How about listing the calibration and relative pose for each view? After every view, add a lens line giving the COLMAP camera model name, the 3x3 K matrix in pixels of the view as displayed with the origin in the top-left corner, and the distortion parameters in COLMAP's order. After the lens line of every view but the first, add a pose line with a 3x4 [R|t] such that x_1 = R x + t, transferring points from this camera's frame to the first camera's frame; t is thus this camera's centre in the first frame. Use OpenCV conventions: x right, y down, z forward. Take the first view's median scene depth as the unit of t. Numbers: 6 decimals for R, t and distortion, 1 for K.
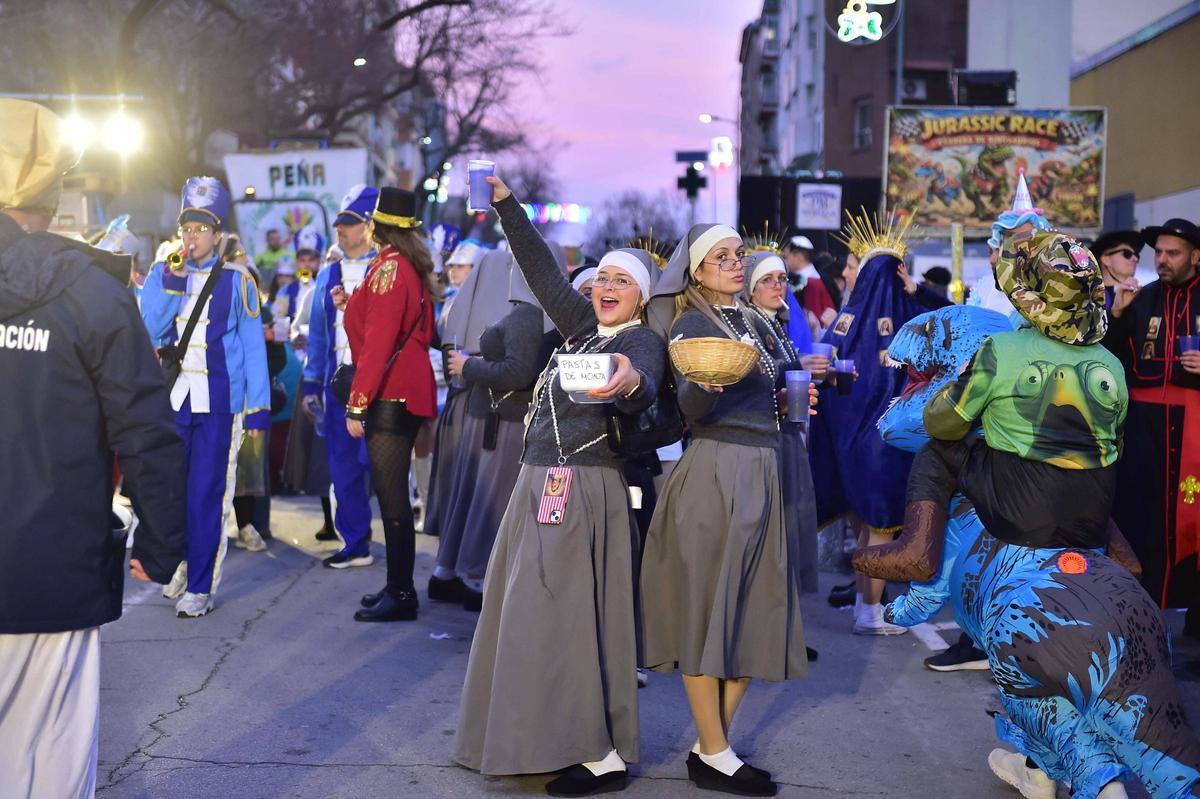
lens RADIAL K [[2108.5, 0, 600.0], [0, 2108.5, 399.5], [0, 0, 1]] dist [0.140583, -0.072944]
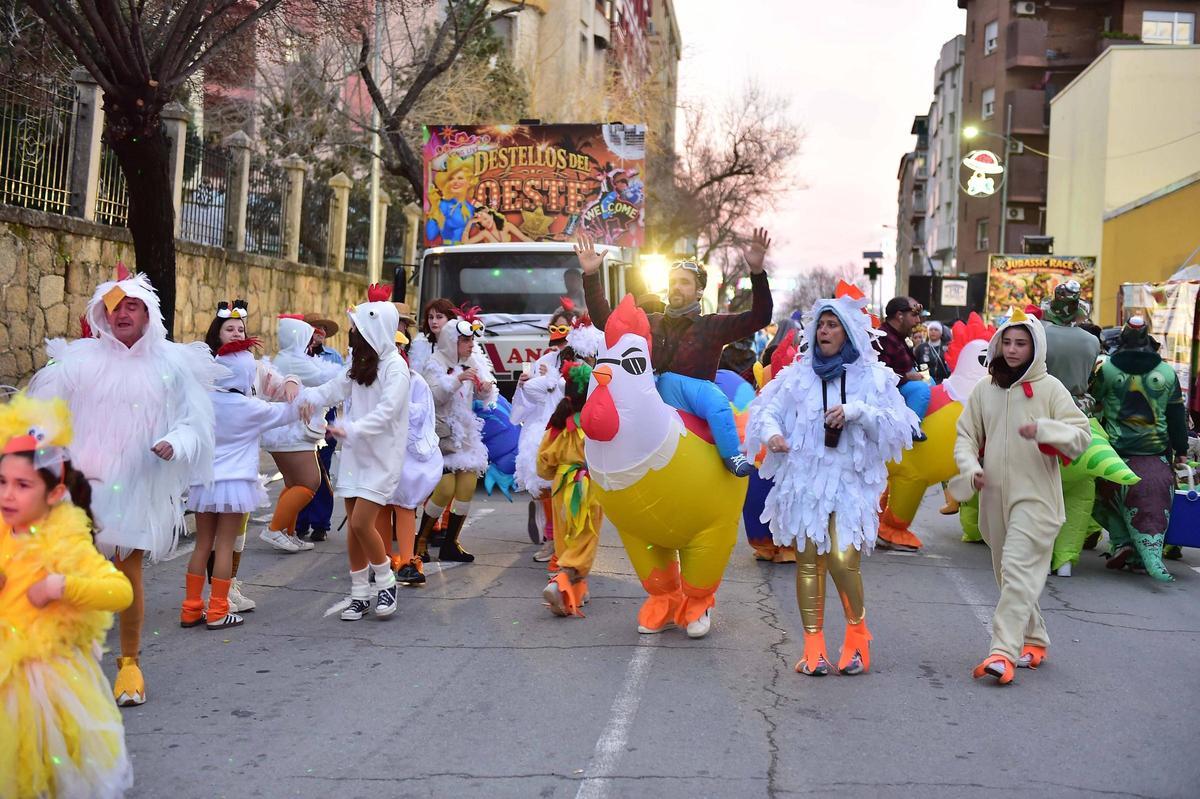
lens RADIAL K [[2019.2, 0, 582.1], [0, 2019.2, 386.0], [0, 0, 1]] dist [0.190988, -0.265985]
pose [[0.997031, 0.020069, -0.074336, -0.079087], [-0.021933, 0.999463, -0.024336, 0.034806], [0.073807, 0.025894, 0.996936, -0.715647]]
